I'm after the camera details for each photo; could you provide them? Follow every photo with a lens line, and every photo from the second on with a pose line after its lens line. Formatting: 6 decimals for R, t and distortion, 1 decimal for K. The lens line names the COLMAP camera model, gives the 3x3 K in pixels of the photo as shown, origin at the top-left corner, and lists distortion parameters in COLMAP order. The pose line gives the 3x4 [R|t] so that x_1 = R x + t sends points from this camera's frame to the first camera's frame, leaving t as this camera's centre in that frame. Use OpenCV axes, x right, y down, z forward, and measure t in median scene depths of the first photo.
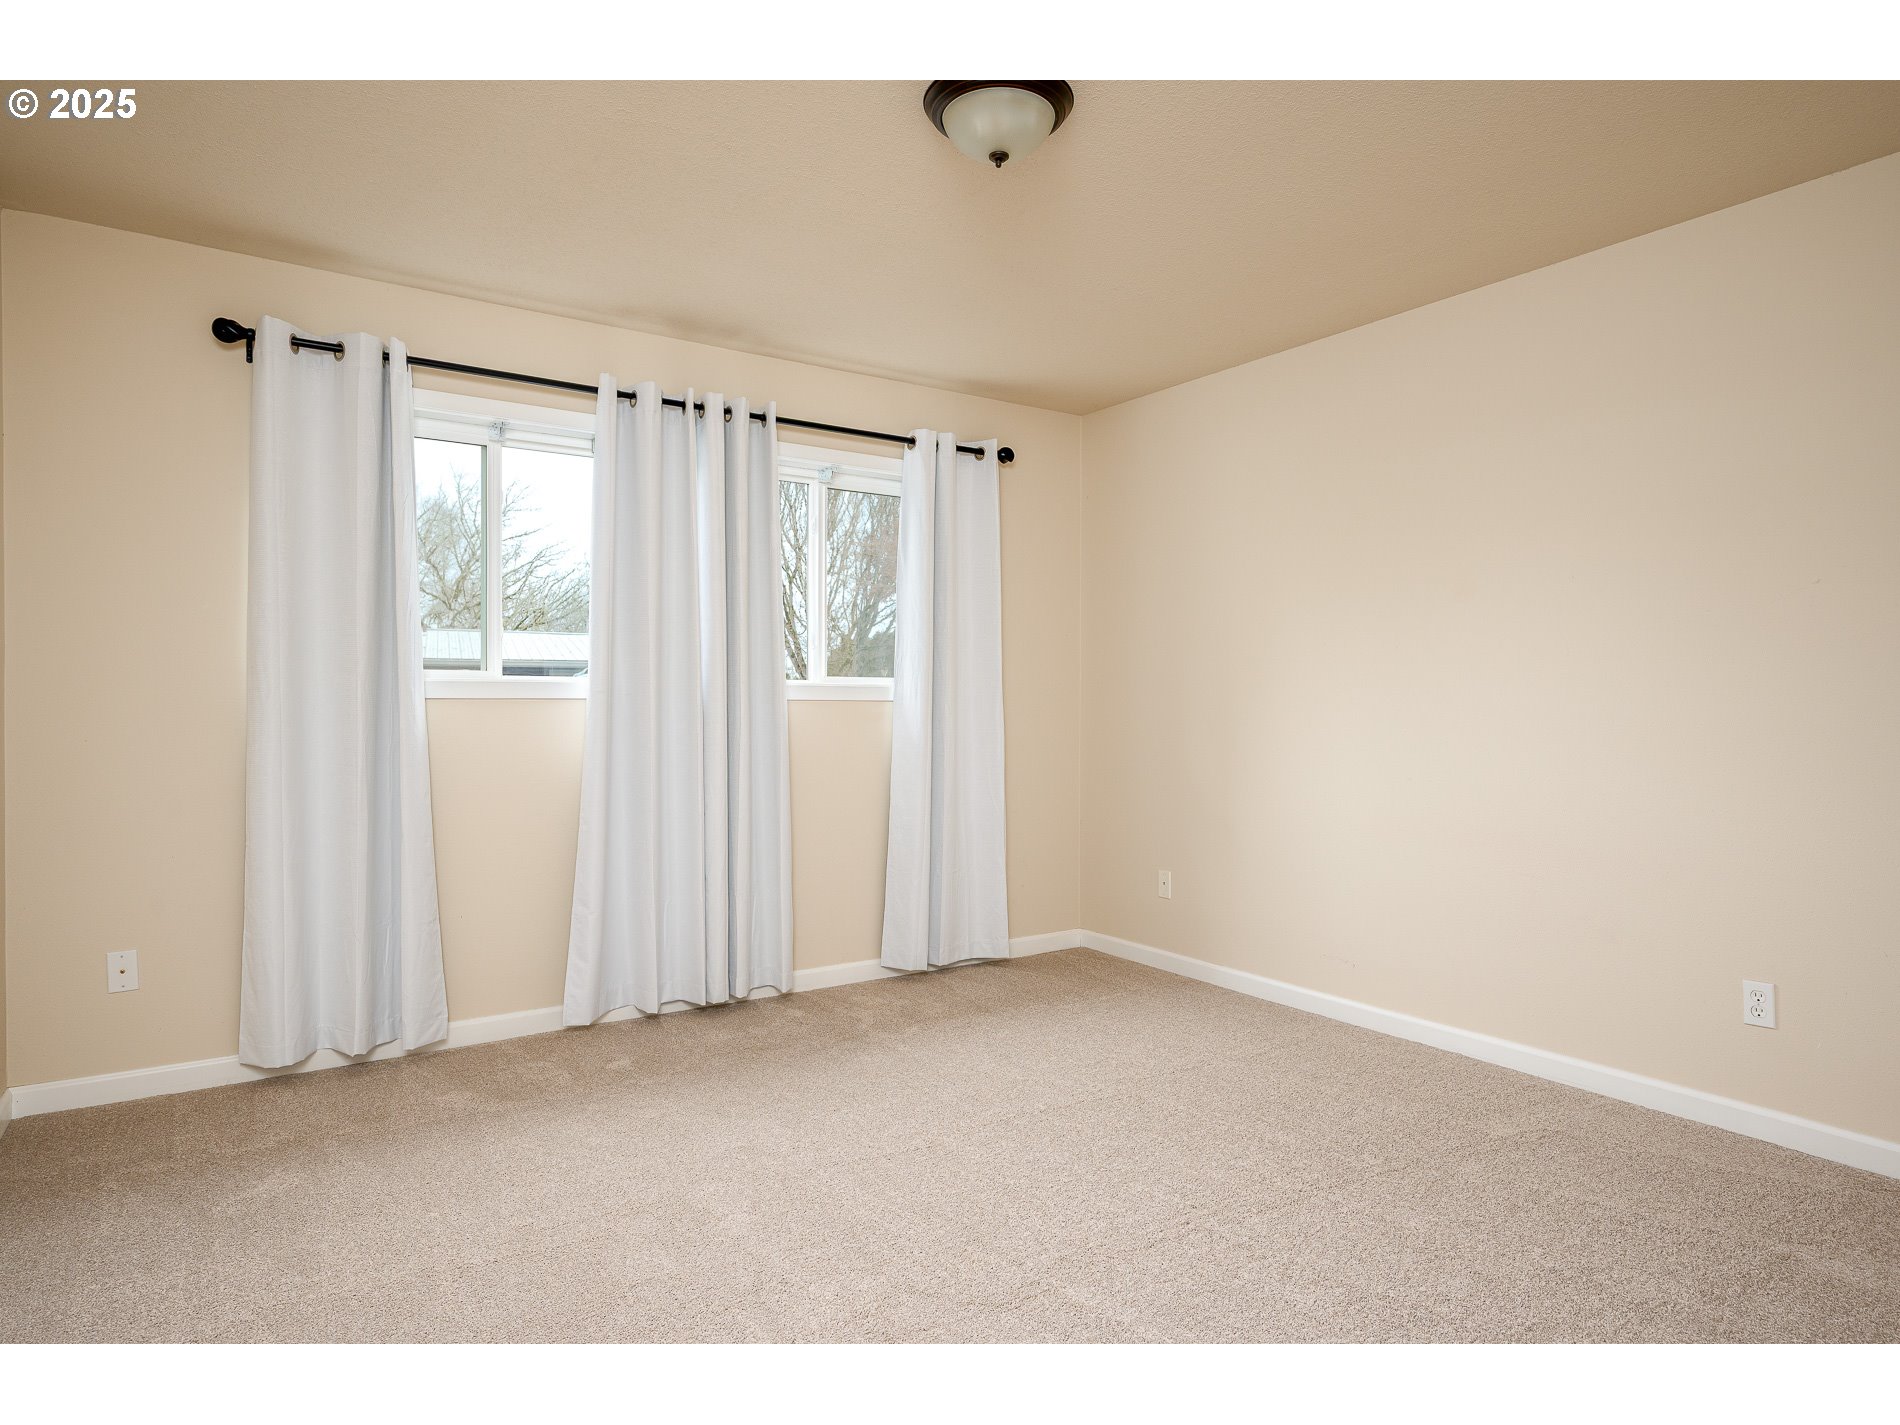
lens RADIAL K [[1427.3, 0, 957.9], [0, 1427.3, 666.2], [0, 0, 1]] dist [-0.000836, 0.001631]
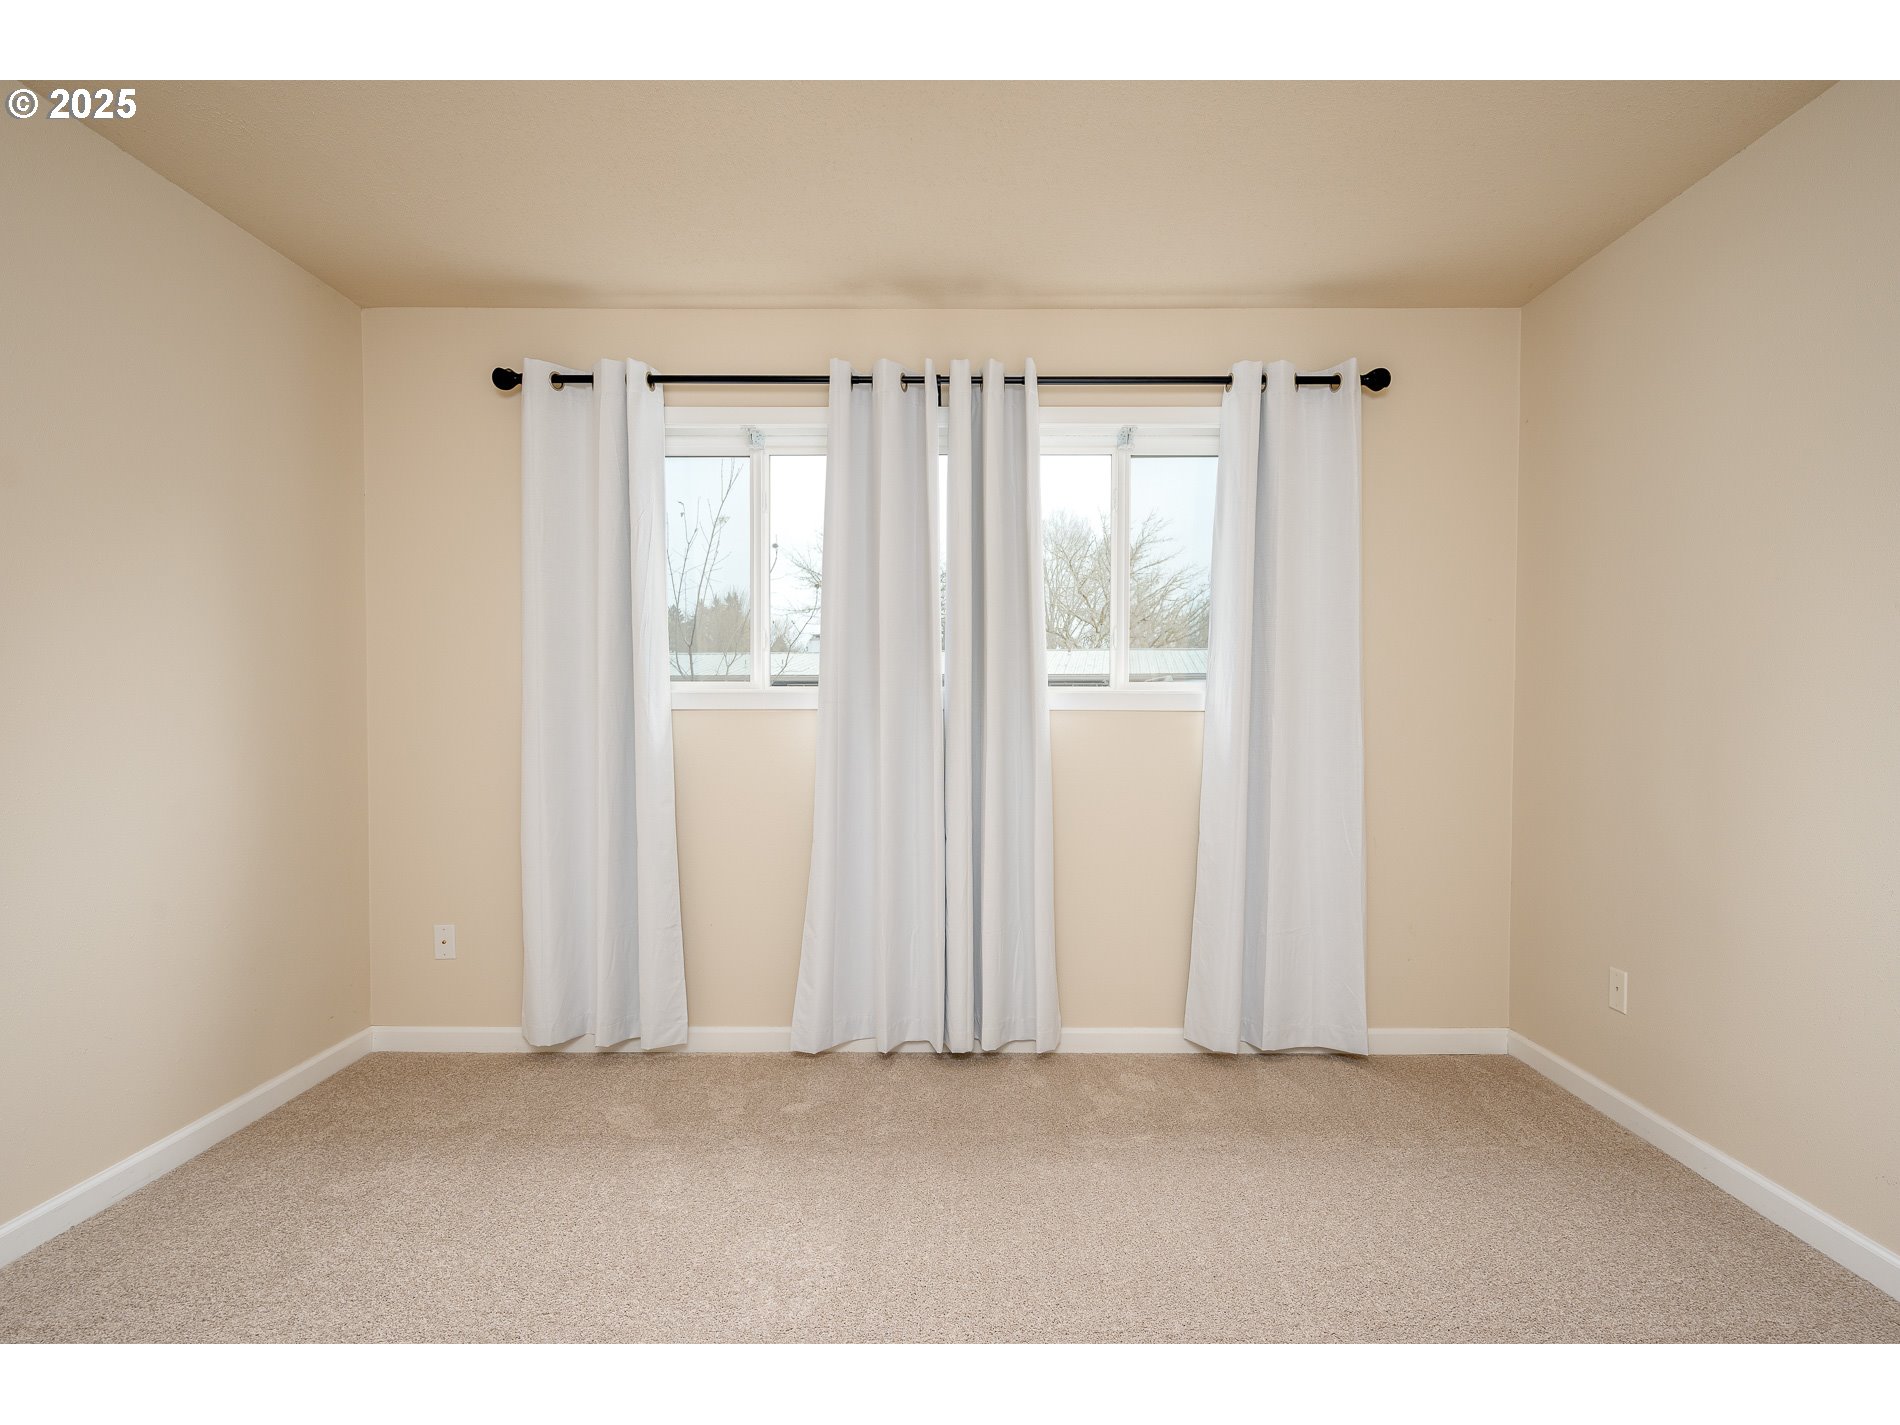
lens RADIAL K [[1367.2, 0, 952.5], [0, 1367.2, 735.8], [0, 0, 1]] dist [0.000065, -0.000267]
pose [[0.750459, 0.005963, -0.660890, 0.376112], [0.016143, 0.999496, 0.027349, 0.015793], [0.660719, -0.031193, 0.749985, 0.351219]]
